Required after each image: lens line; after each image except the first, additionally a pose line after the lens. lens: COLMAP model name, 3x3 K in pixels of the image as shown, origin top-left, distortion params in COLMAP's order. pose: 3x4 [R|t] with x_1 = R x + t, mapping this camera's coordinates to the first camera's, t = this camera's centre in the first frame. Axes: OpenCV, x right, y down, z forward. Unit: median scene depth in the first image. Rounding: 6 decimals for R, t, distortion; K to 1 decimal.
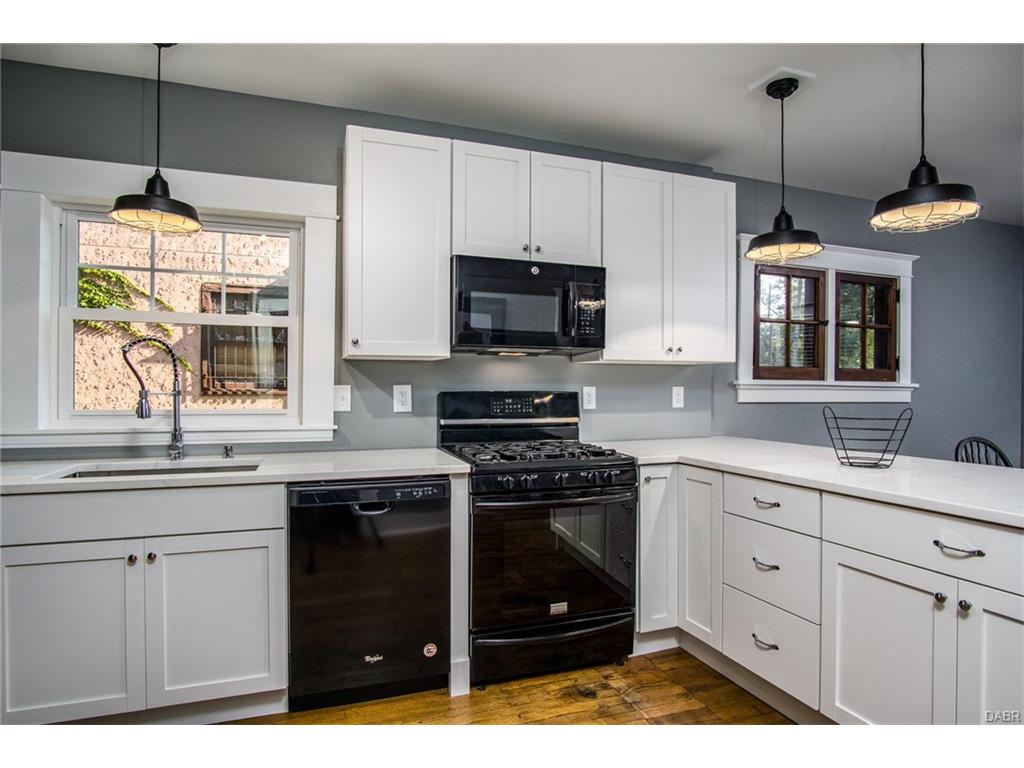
lens RADIAL K [[560.7, 0, 497.9], [0, 560.7, 385.4], [0, 0, 1]] dist [-0.029930, 0.001132]
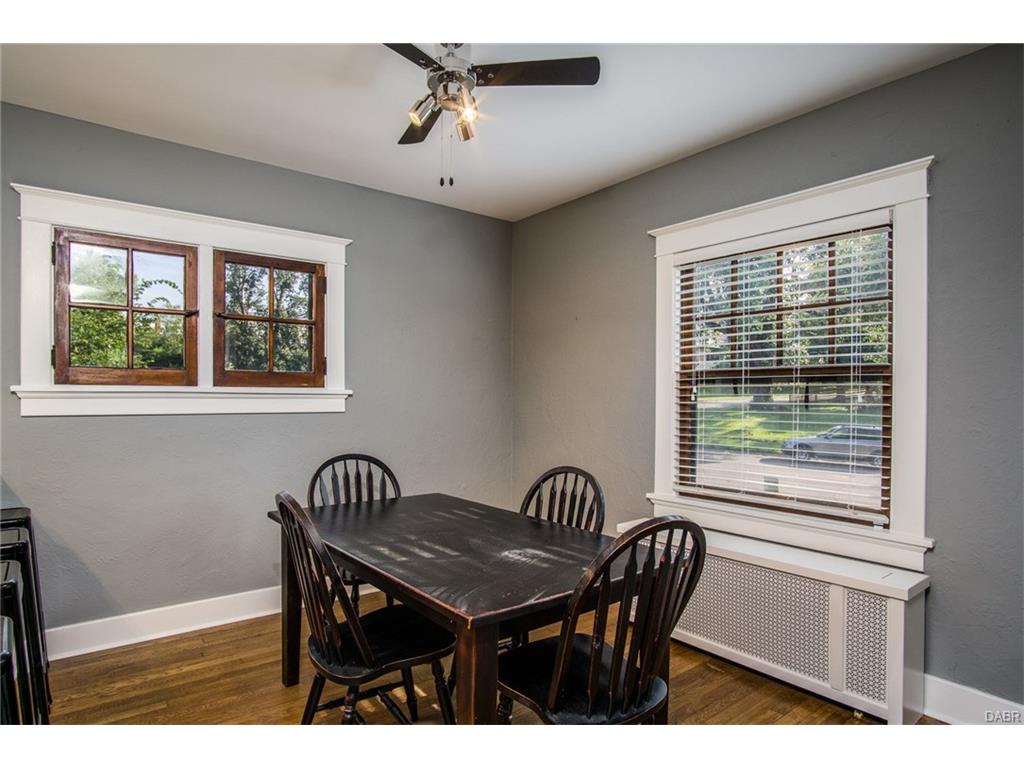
lens RADIAL K [[560.7, 0, 497.9], [0, 560.7, 385.4], [0, 0, 1]] dist [-0.029930, 0.001132]
pose [[0.949065, 0.004385, 0.315049, 0.738708], [-0.003332, 0.999987, -0.003879, -0.007861], [-0.315061, 0.002631, 0.949068, 0.113981]]
